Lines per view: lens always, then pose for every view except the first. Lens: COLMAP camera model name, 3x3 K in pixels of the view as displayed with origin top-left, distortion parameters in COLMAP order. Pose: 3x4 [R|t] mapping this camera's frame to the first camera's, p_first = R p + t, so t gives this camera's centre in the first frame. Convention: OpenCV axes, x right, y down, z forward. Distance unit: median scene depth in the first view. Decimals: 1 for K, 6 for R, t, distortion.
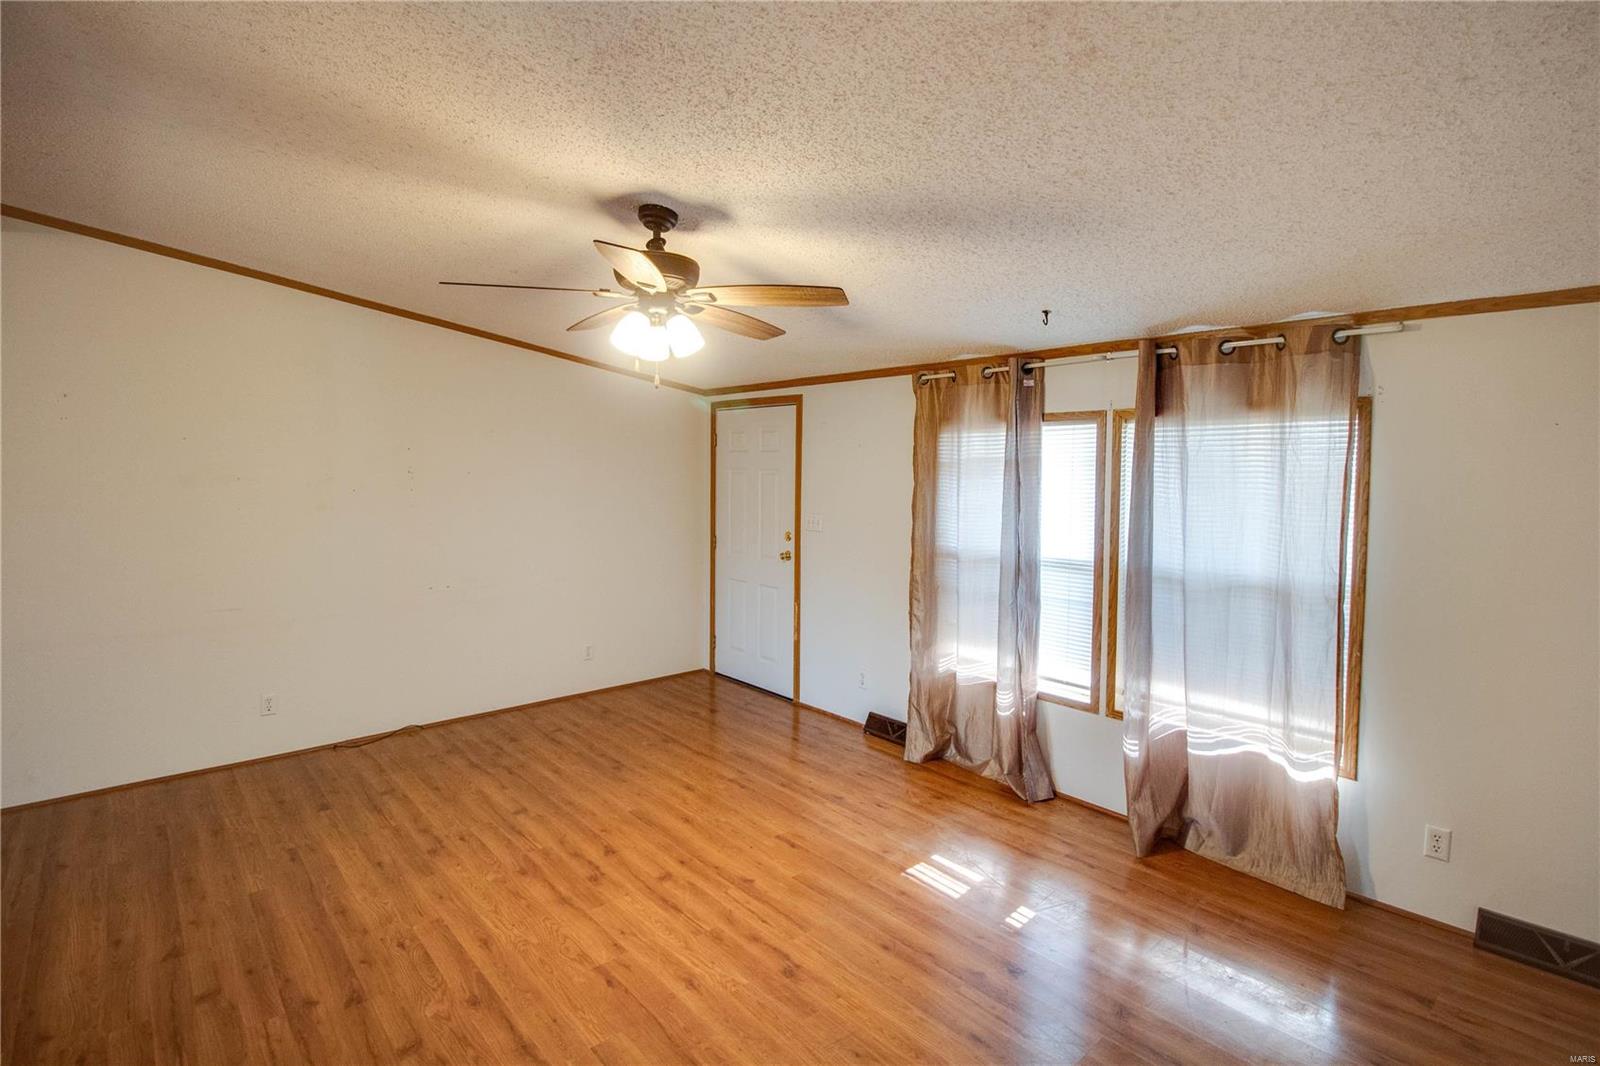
lens RADIAL K [[766.3, 0, 813.2], [0, 766.3, 491.4], [0, 0, 1]] dist [-0.007560, -0.006486]
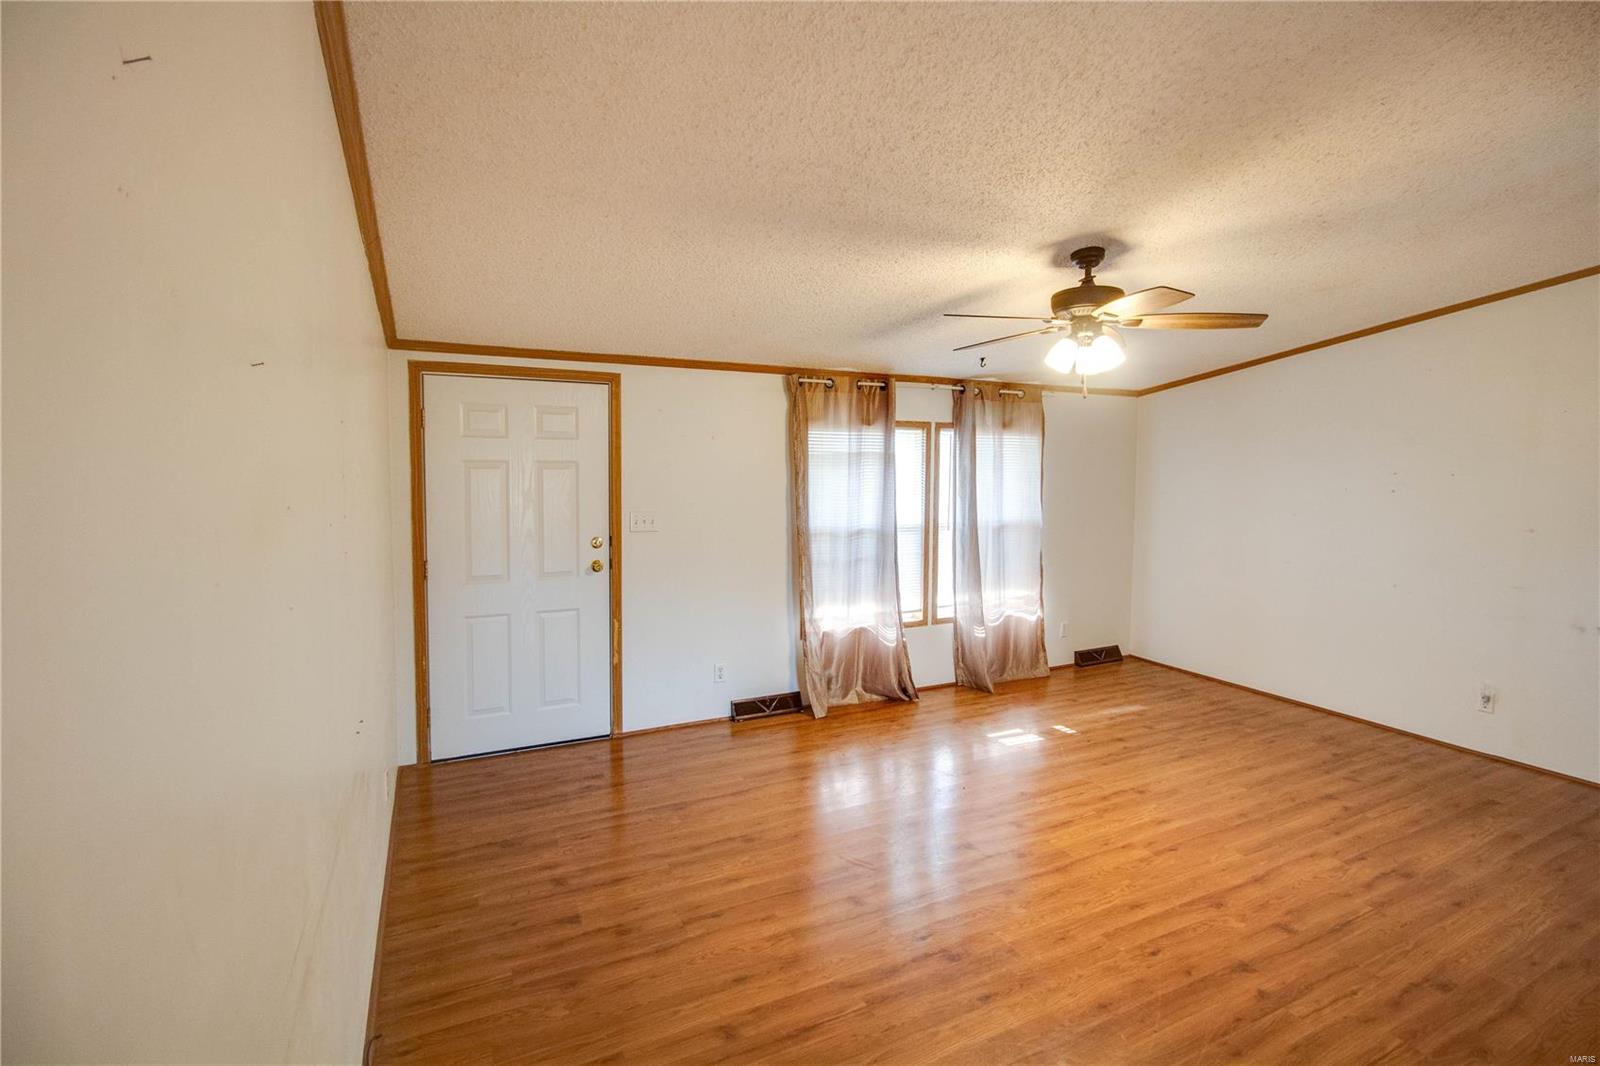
lens RADIAL K [[766.3, 0, 800.3], [0, 766.3, 494.0], [0, 0, 1]] dist [-0.007560, -0.006486]
pose [[0.280822, -0.048443, 0.958537, -1.082742], [0.026526, 0.998736, 0.042703, -0.033836], [-0.959393, 0.013434, 0.281752, 0.789195]]
